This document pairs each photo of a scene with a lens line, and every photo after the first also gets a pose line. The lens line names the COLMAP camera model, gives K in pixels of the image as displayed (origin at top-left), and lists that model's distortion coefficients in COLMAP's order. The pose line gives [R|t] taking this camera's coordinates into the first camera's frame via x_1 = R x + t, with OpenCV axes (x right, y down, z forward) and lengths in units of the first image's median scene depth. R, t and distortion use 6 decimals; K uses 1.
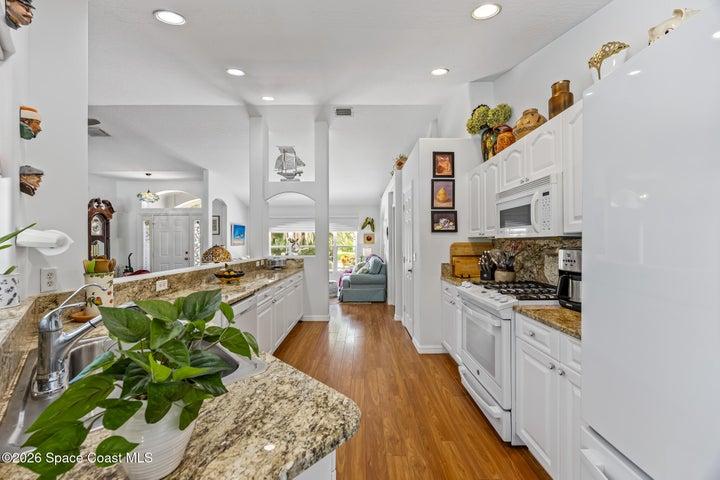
lens RADIAL K [[276.5, 0, 363.8], [0, 276.5, 242.8], [0, 0, 1]] dist [-0.003915, 0.000507]
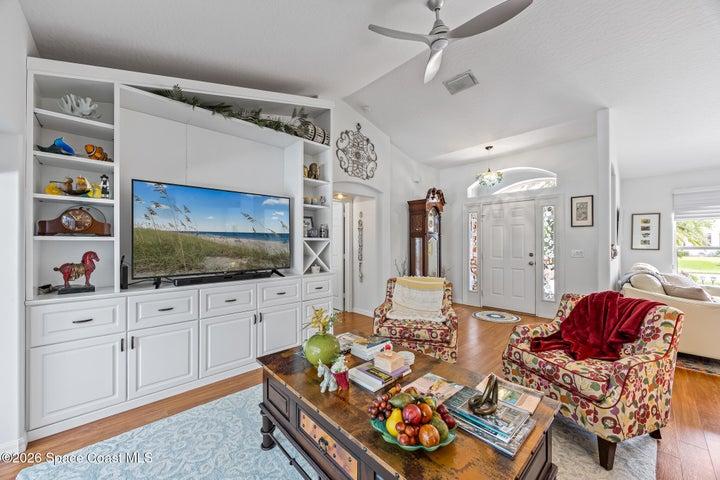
lens RADIAL K [[276.5, 0, 358.1], [0, 276.5, 242.2], [0, 0, 1]] dist [-0.003915, 0.000507]
pose [[0.666449, 0.000173, -0.745550, -0.828947], [-0.000056, 1.000000, 0.000182, 0.009656], [0.745550, -0.000079, 0.666449, 0.443639]]
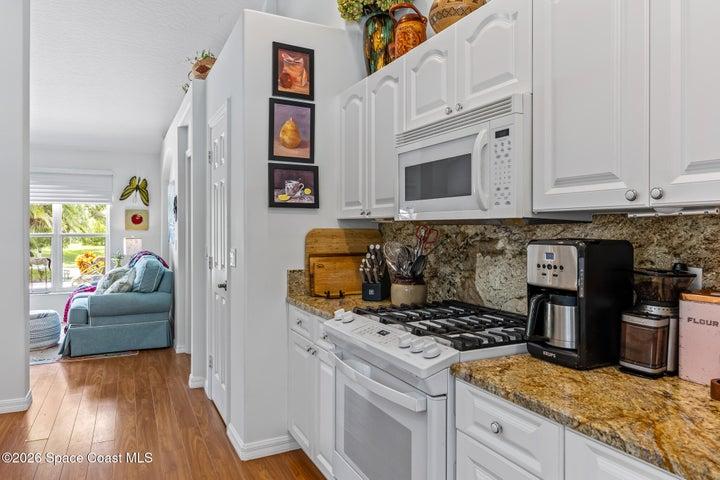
lens RADIAL K [[473.2, 0, 357.7], [0, 473.2, 234.1], [0, 0, 1]] dist [-0.008856, -0.001538]
pose [[0.901731, 0.002589, 0.432289, 0.023999], [-0.007439, 0.999927, 0.009528, 0.000183], [-0.432233, -0.011808, 0.901685, 0.165437]]
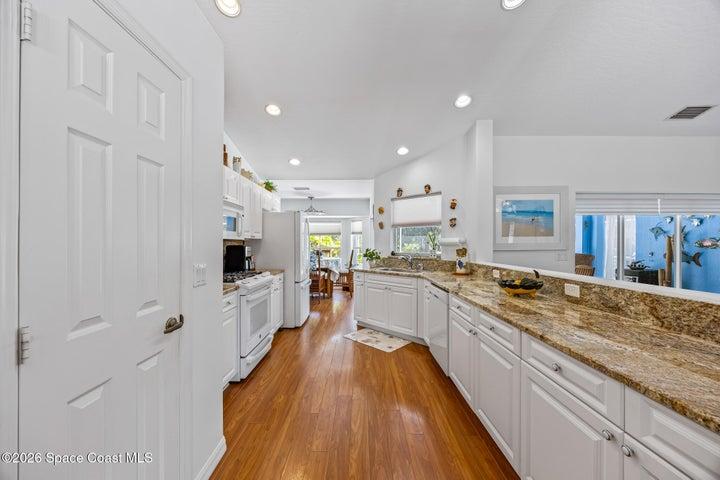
lens RADIAL K [[276.5, 0, 359.9], [0, 276.5, 243.6], [0, 0, 1]] dist [-0.003915, 0.000507]
pose [[-0.999887, 0.006583, 0.013525, -0.060841], [0.006543, 0.999974, -0.002964, 0.005581], [-0.013545, -0.002875, -0.999904, 1.363379]]
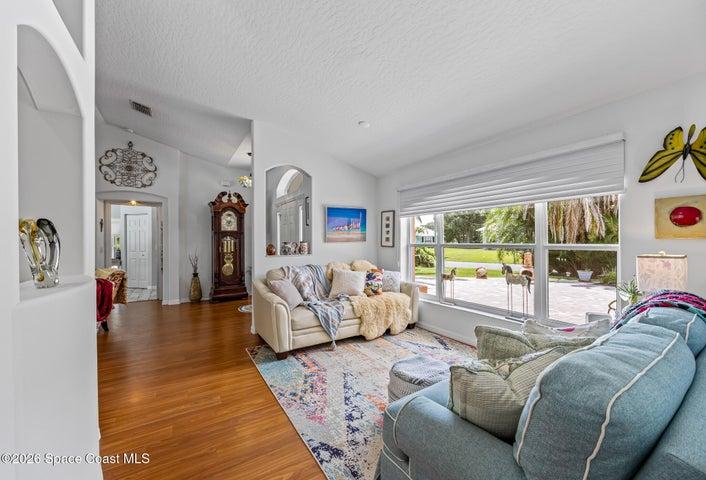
lens RADIAL K [[281.7, 0, 357.9], [0, 281.7, 241.2], [0, 0, 1]] dist [-0.012075, -0.000105]
pose [[0.532834, 0.004736, -0.846206, 0.163574], [0.003704, 0.999962, 0.007929, 0.006918], [0.846211, -0.007359, 0.532796, 1.484426]]
